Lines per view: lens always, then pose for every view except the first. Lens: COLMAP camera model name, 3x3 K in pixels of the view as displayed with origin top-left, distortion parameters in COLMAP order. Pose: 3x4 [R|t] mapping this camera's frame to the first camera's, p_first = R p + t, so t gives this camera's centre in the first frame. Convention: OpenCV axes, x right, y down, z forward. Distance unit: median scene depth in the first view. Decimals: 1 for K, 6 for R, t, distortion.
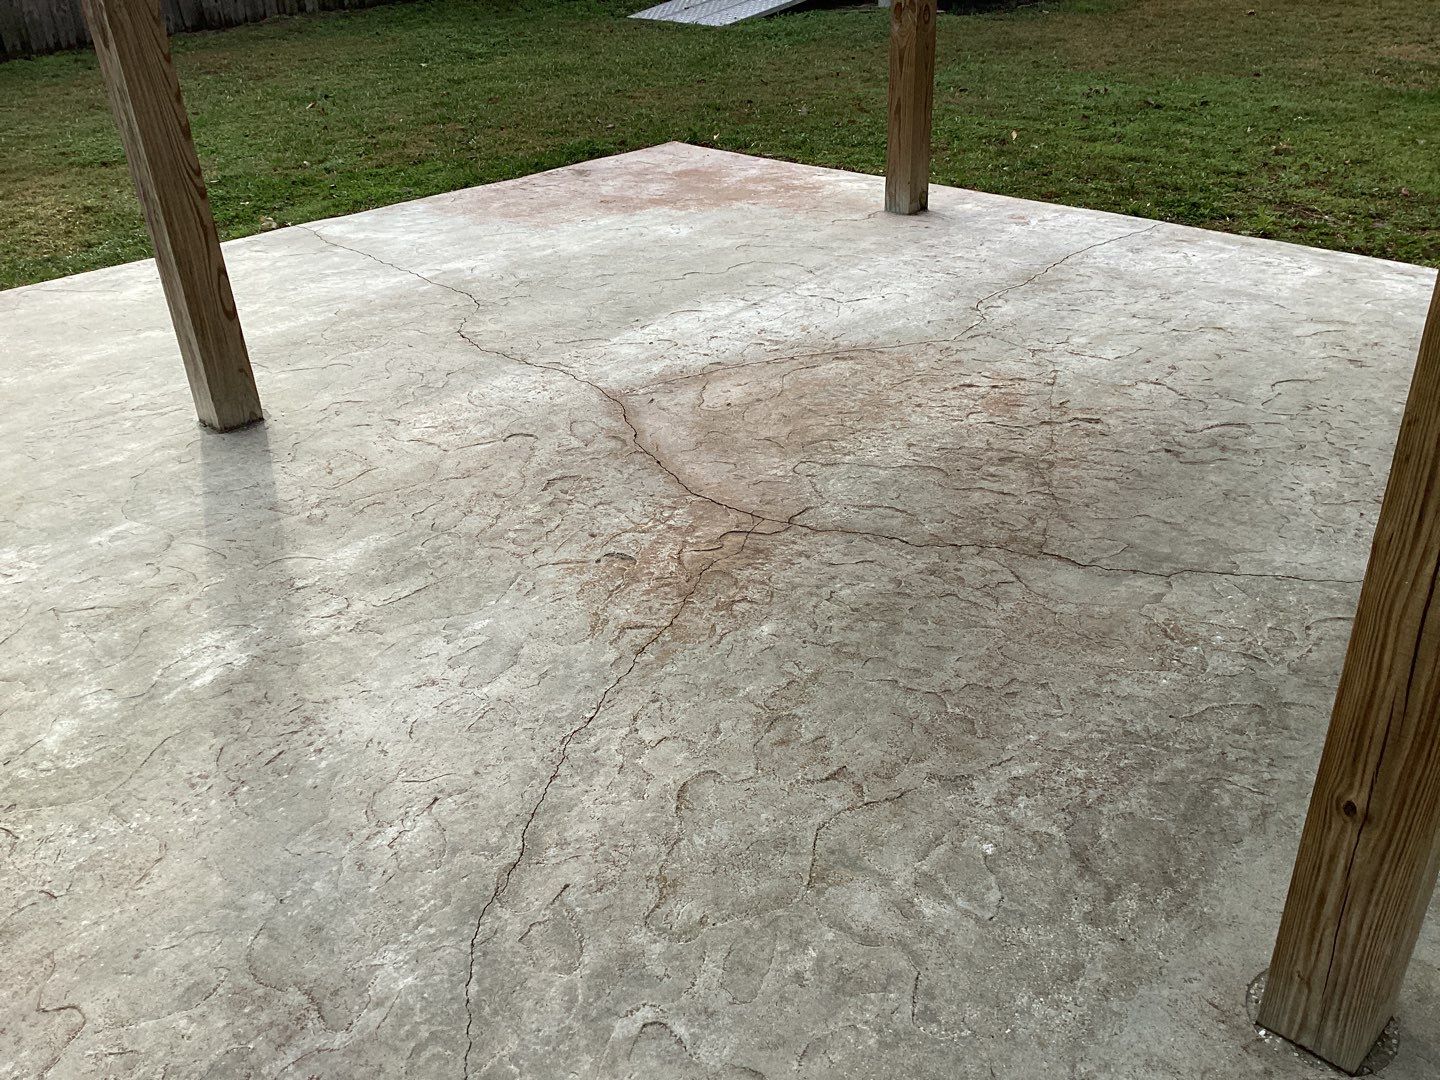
lens RADIAL K [[1308.0, 0, 726.4], [0, 1308.0, 547.2], [0, 0, 1]] dist [0.043881, 0.000000]
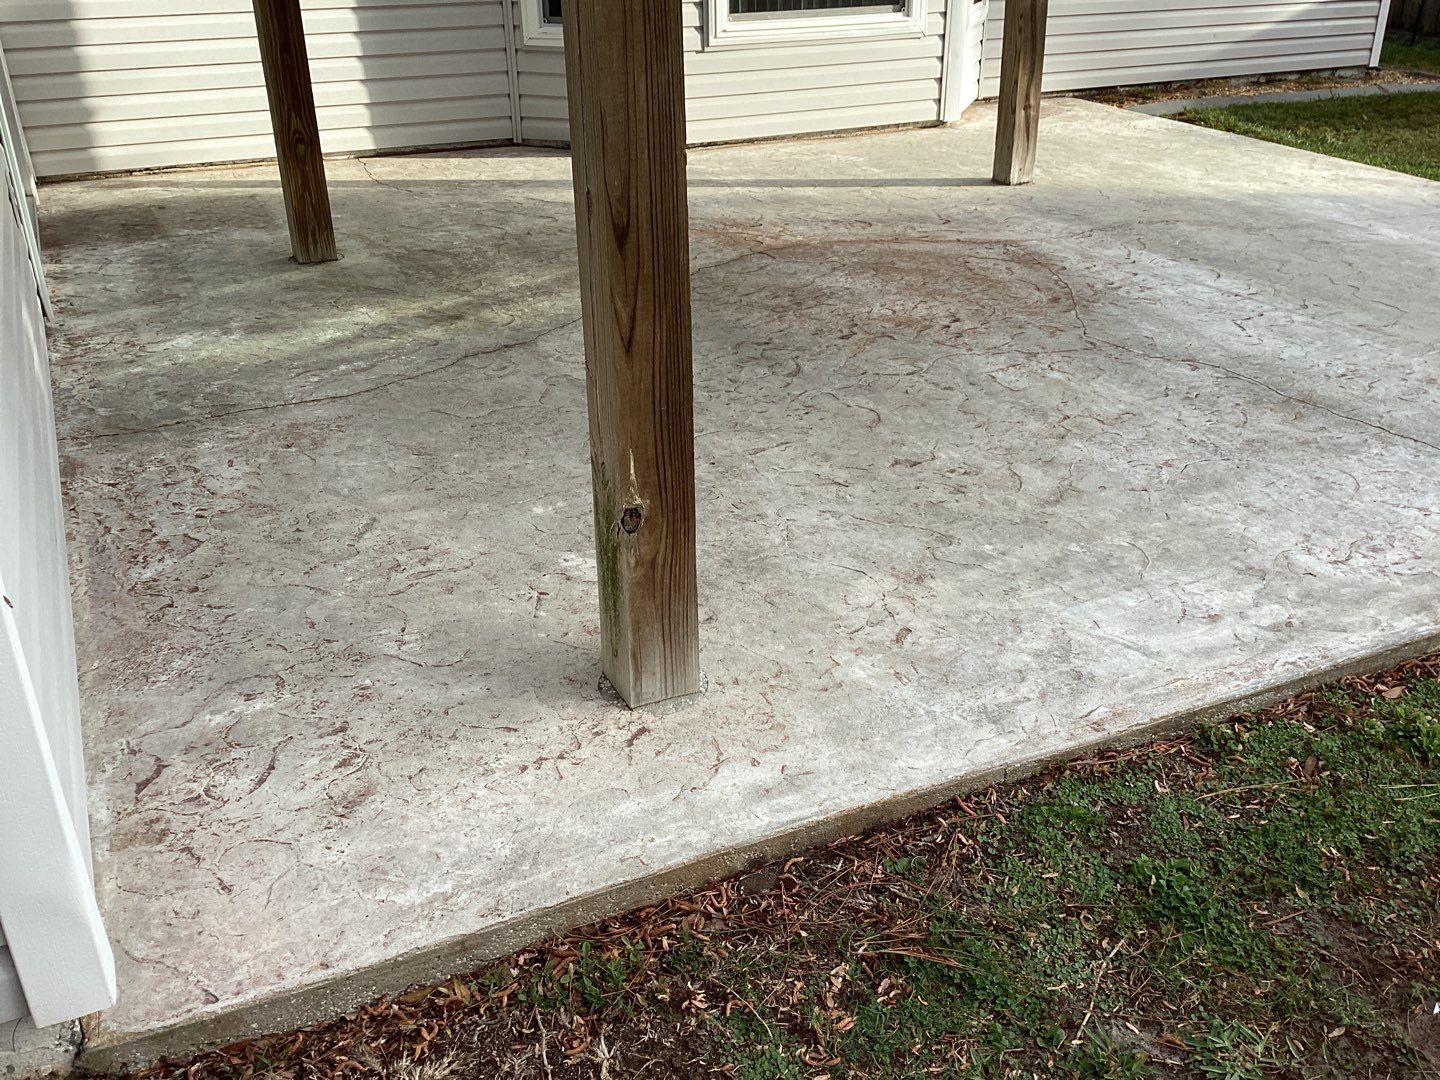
lens RADIAL K [[1308.0, 0, 730.5], [0, 1308.0, 541.1], [0, 0, 1]] dist [0.043881, 0.000000]
pose [[-0.325436, 0.456648, -0.827988, 2.675875], [-0.448195, 0.696542, 0.560314, -1.133577], [0.832594, 0.553446, -0.022013, 2.106358]]
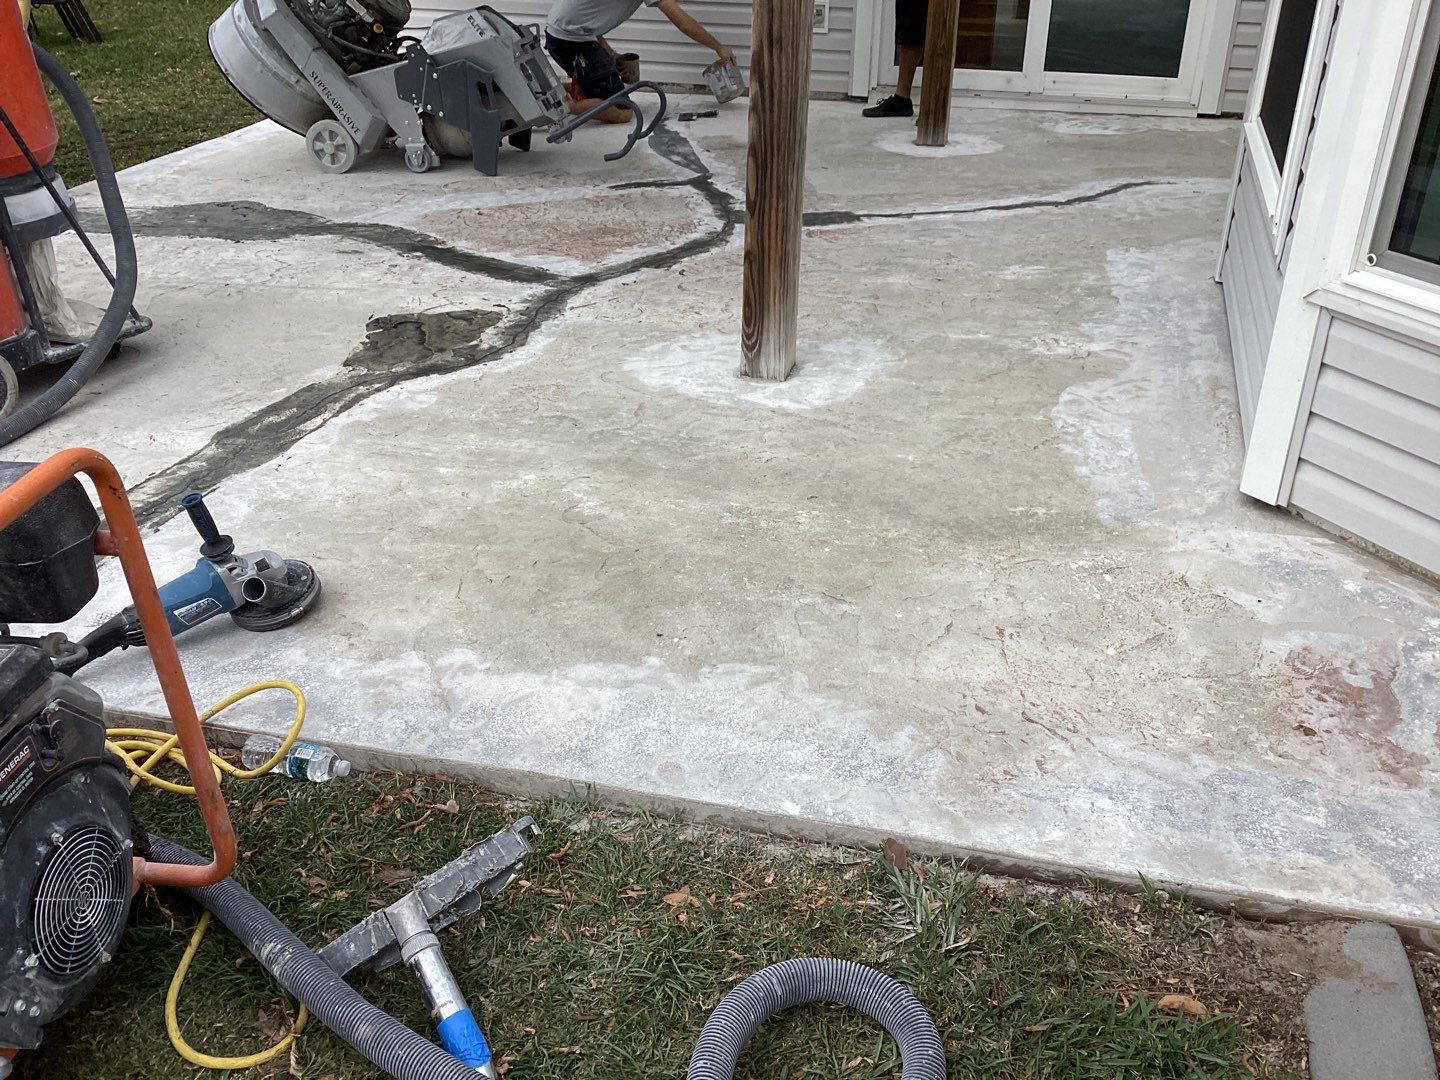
lens RADIAL K [[1308.0, 0, 729.3], [0, 1308.0, 569.0], [0, 0, 1]] dist [0.043881, 0.000000]
pose [[-0.479243, -0.403058, 0.779660, -2.564588], [0.442840, 0.655910, 0.611289, -1.329102], [-0.757772, 0.638221, -0.135850, 2.669209]]
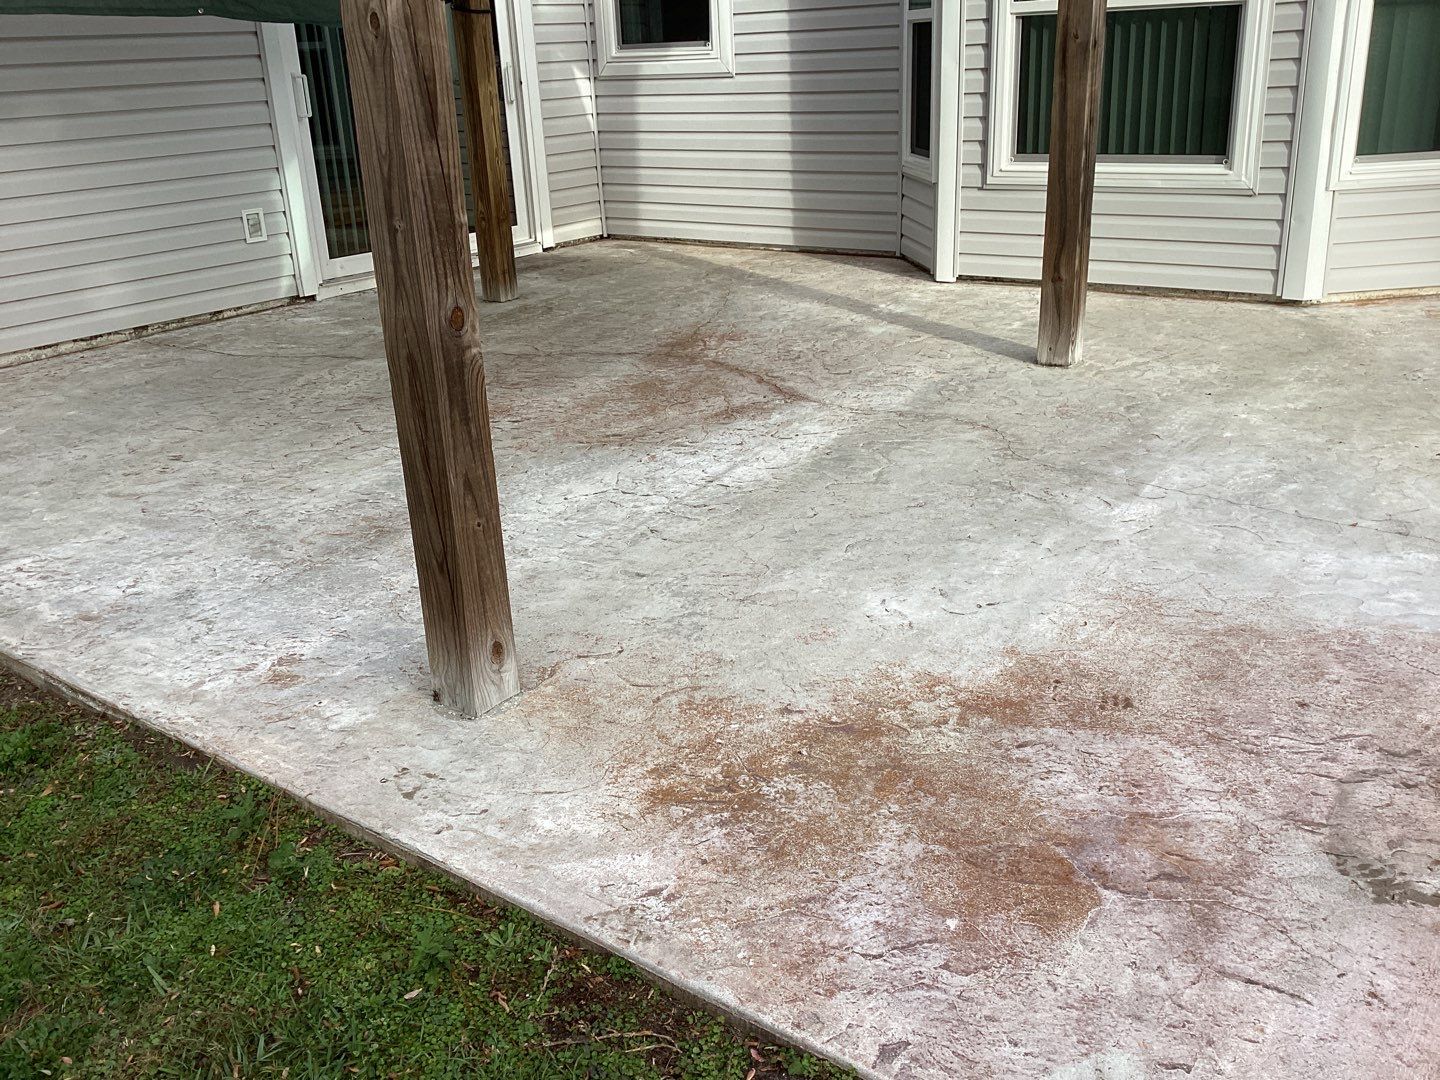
lens RADIAL K [[1308.0, 0, 734.5], [0, 1308.0, 552.3], [0, 0, 1]] dist [0.043881, 0.000000]
pose [[-0.986555, 0.127960, -0.101659, 0.266337], [0.002089, 0.631867, 0.775074, -2.194811], [0.163414, 0.764441, -0.623639, 4.142533]]
